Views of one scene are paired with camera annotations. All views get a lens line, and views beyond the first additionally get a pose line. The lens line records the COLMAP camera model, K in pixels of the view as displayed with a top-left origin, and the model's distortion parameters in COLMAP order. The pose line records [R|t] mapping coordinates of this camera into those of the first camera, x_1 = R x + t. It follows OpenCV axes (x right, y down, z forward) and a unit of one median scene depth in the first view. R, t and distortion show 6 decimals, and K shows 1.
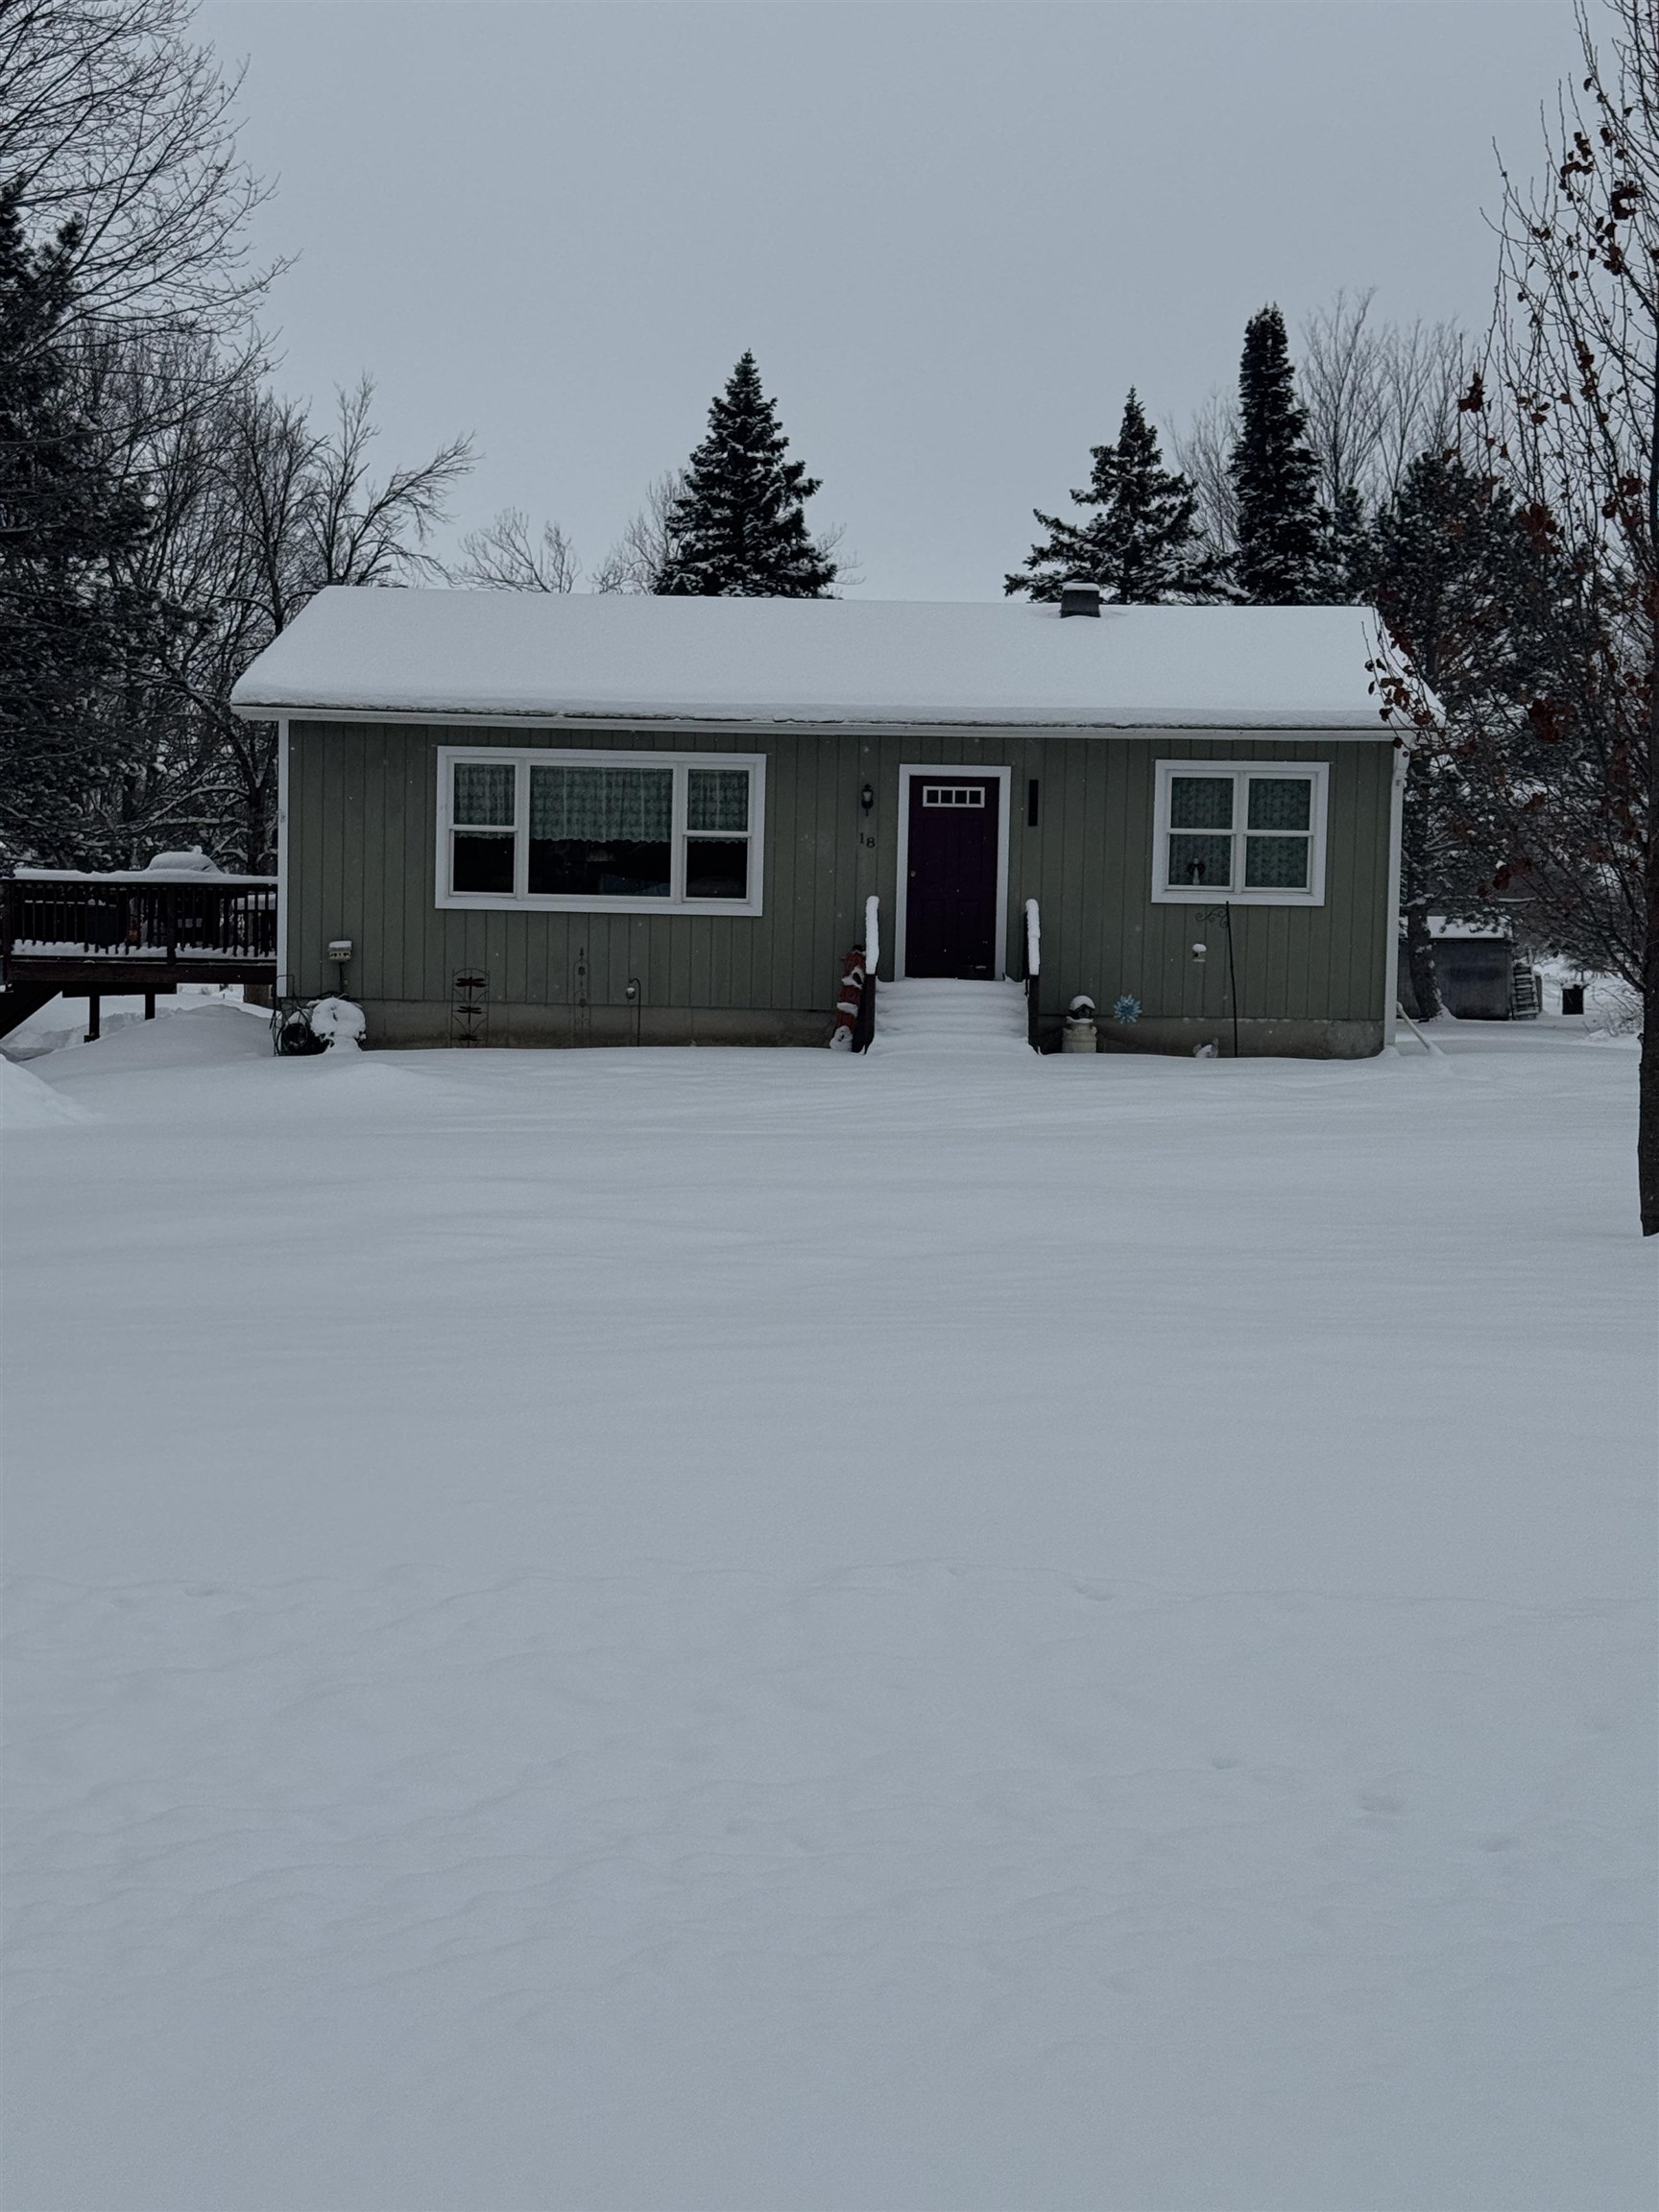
lens RADIAL K [[3052.7, 0, 825.0], [0, 3052.7, 1142.6], [0, 0, 1]] dist [0.122772, 0.000000]
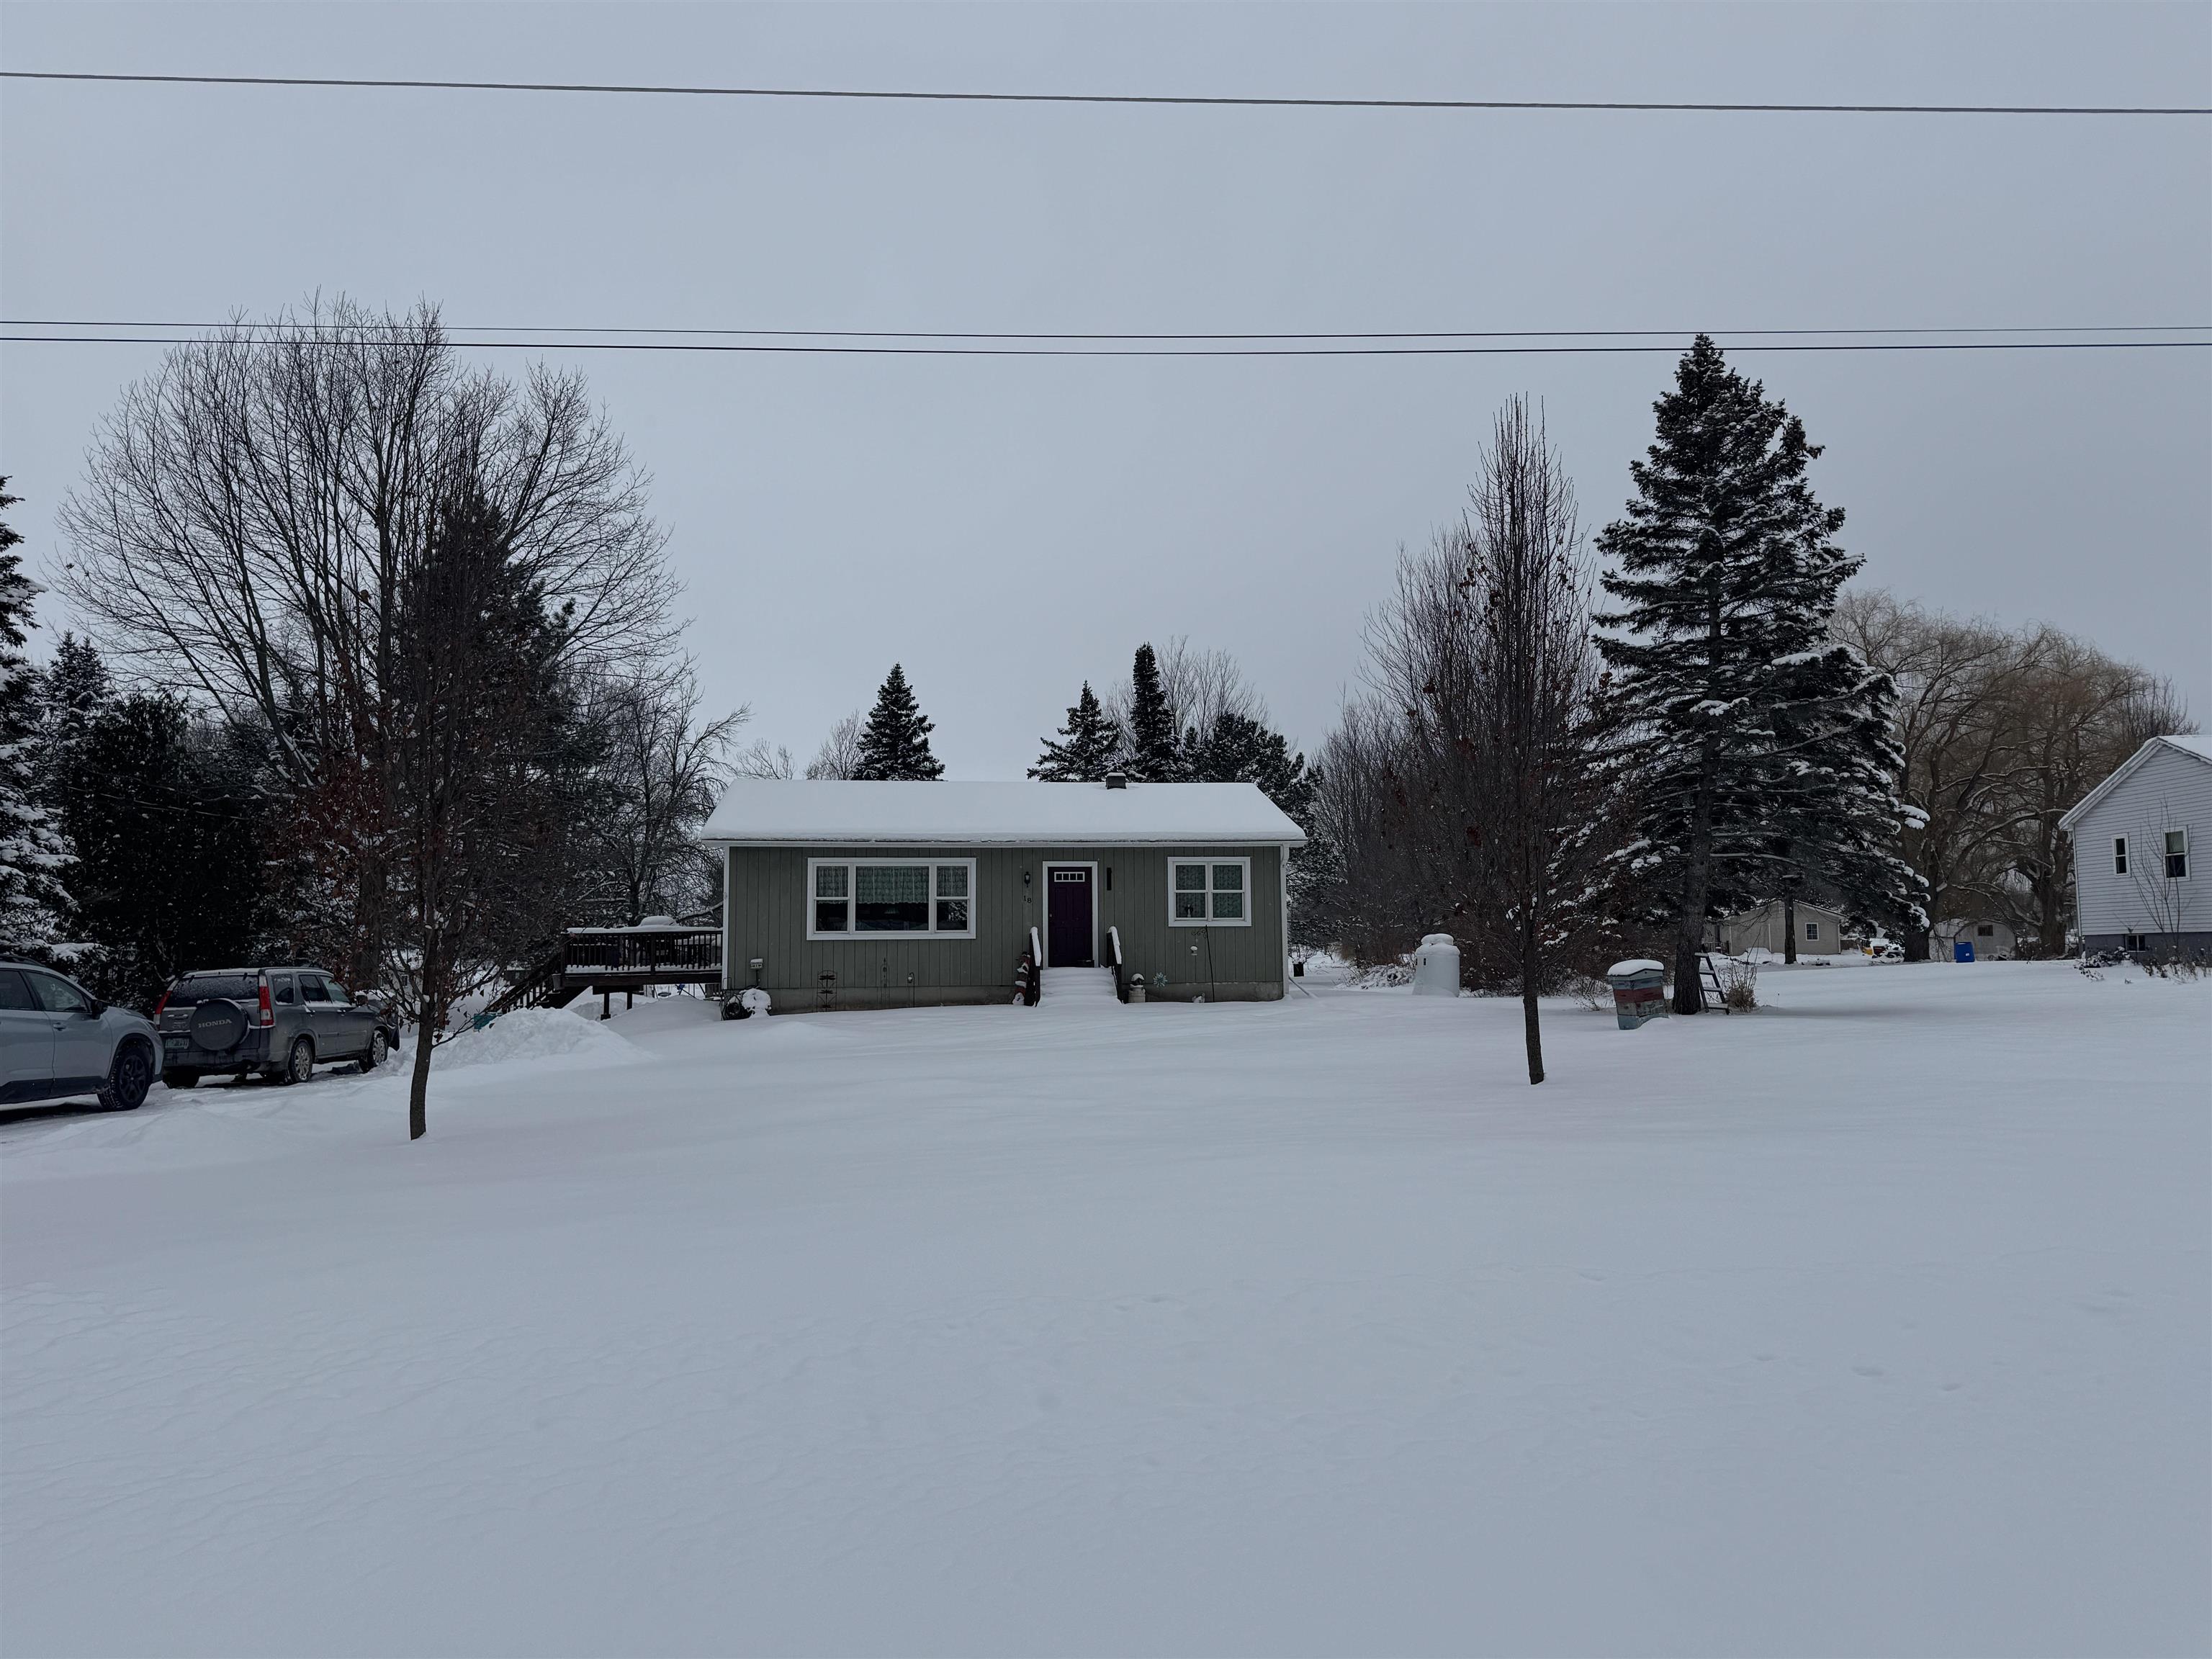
lens RADIAL K [[1528.8, 0, 1111.9], [0, 1528.8, 821.3], [0, 0, 1]] dist [0.122449, -0.018573]
pose [[0.989167, -0.017040, 0.145800, -0.069009], [0.038421, 0.988669, -0.145114, -0.001699], [-0.141675, 0.149144, 0.978613, 0.003941]]
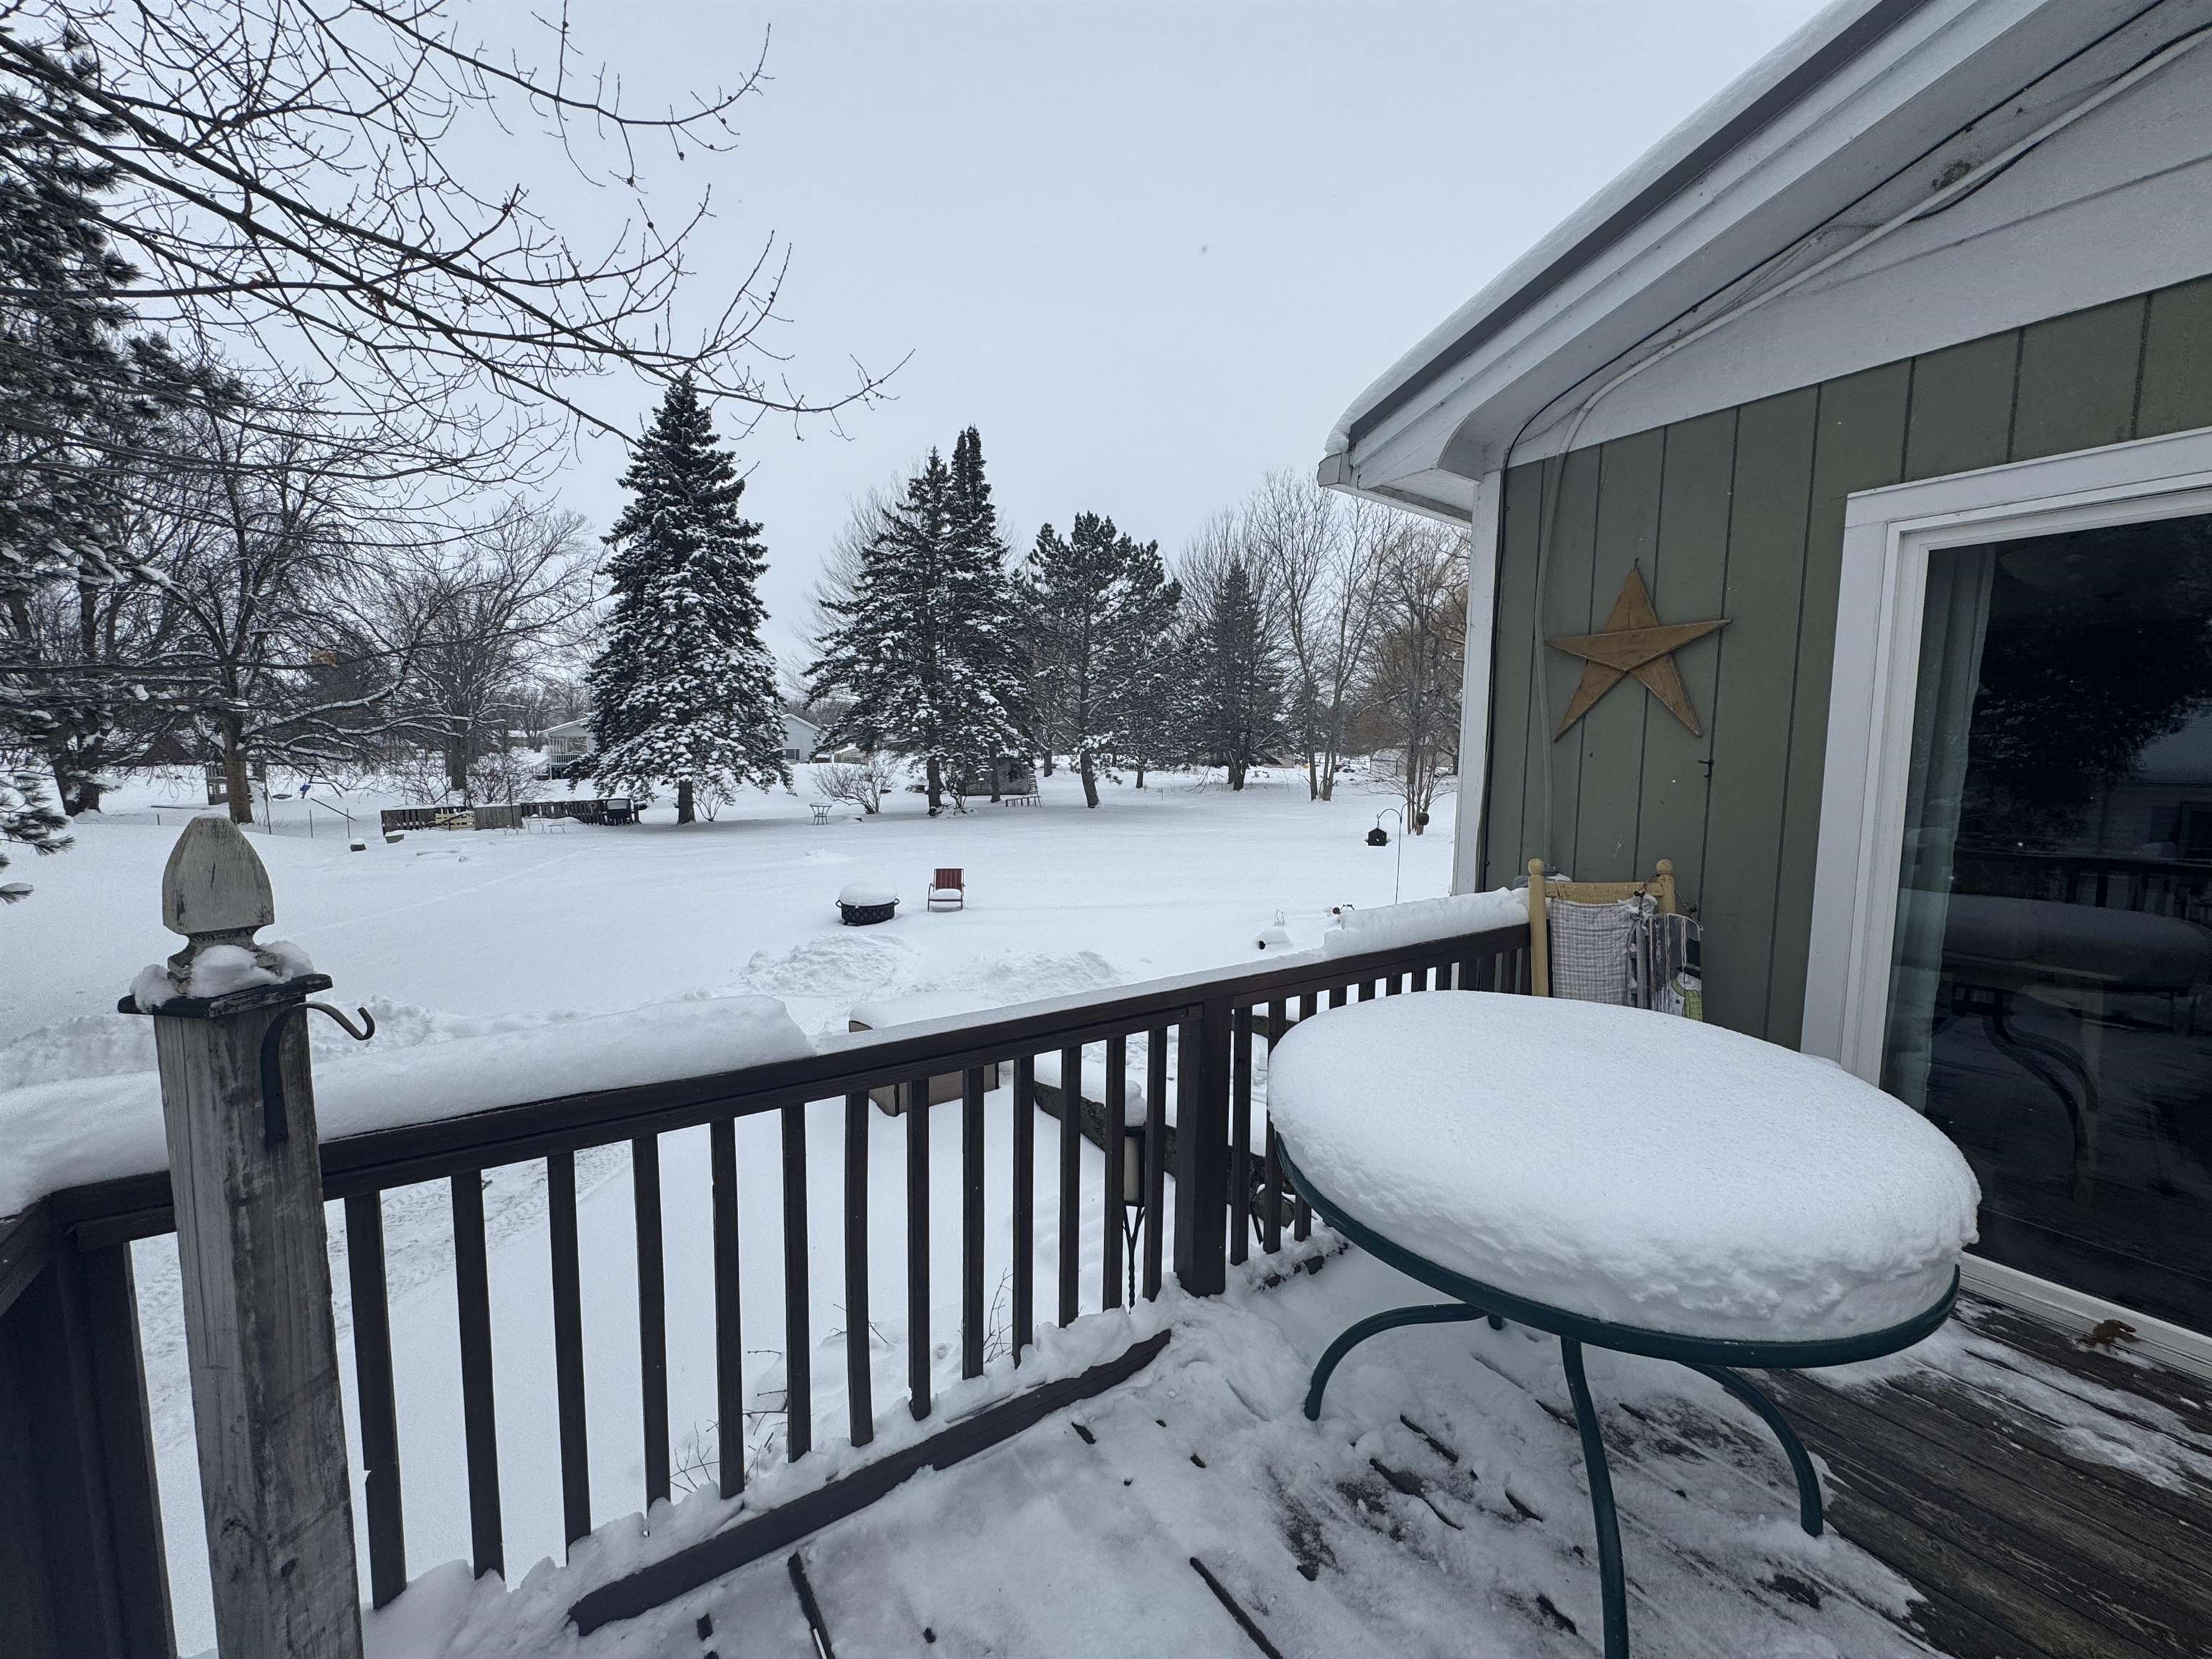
lens RADIAL K [[876.0, 0, 1107.0], [0, 876.0, 833.2], [0, 0, 1]] dist [-0.003710, 0.001250]
pose [[0.805764, -0.061826, 0.589000, -0.244136], [0.034626, 0.997753, 0.057363, -0.108438], [-0.591223, -0.025827, 0.806094, 1.078548]]
